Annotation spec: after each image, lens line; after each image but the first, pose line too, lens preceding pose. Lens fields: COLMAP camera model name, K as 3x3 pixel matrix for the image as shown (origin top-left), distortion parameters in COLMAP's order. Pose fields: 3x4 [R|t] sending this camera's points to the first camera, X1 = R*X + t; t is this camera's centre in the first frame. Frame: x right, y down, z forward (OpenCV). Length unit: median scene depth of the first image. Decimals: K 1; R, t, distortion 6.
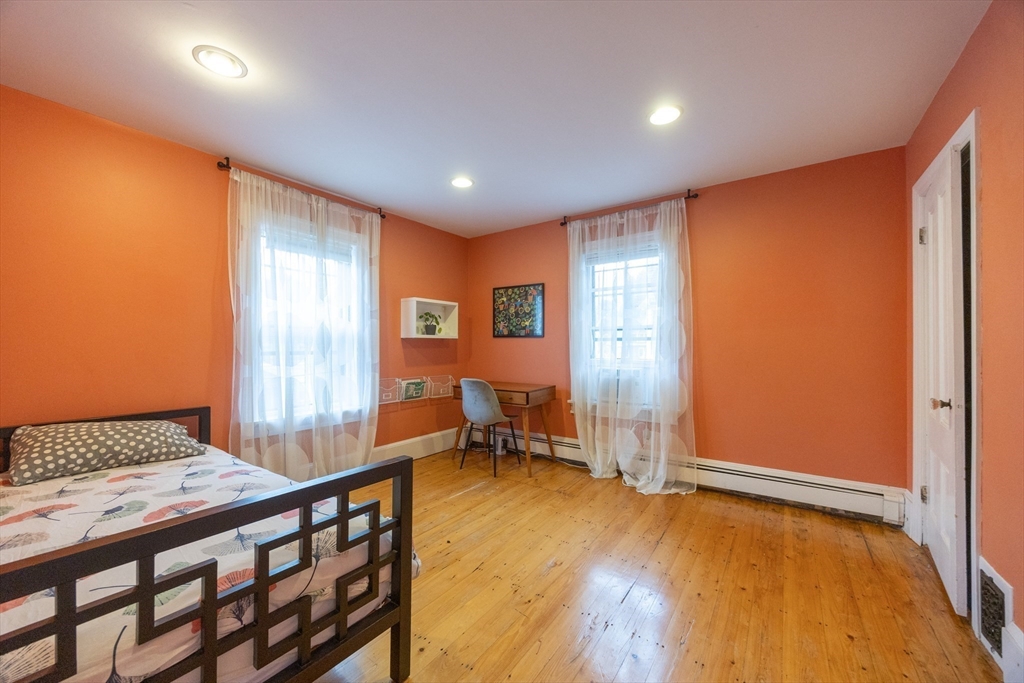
lens RADIAL K [[386.2, 0, 512.1], [0, 386.2, 344.9], [0, 0, 1]] dist [0.000706, 0.000143]
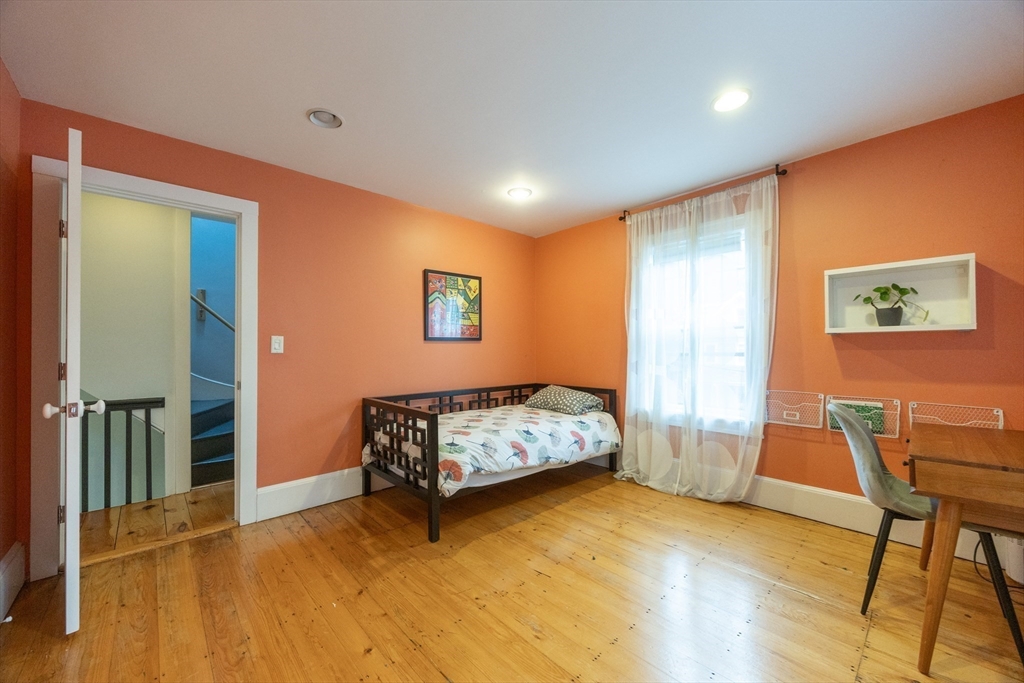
lens RADIAL K [[386.2, 0, 512.1], [0, 386.2, 344.9], [0, 0, 1]] dist [0.000706, 0.000143]
pose [[-0.192895, -0.015365, -0.981099, 0.549129], [0.002511, 0.999866, -0.016153, 0.011509], [0.981216, -0.005579, -0.192830, 0.698444]]
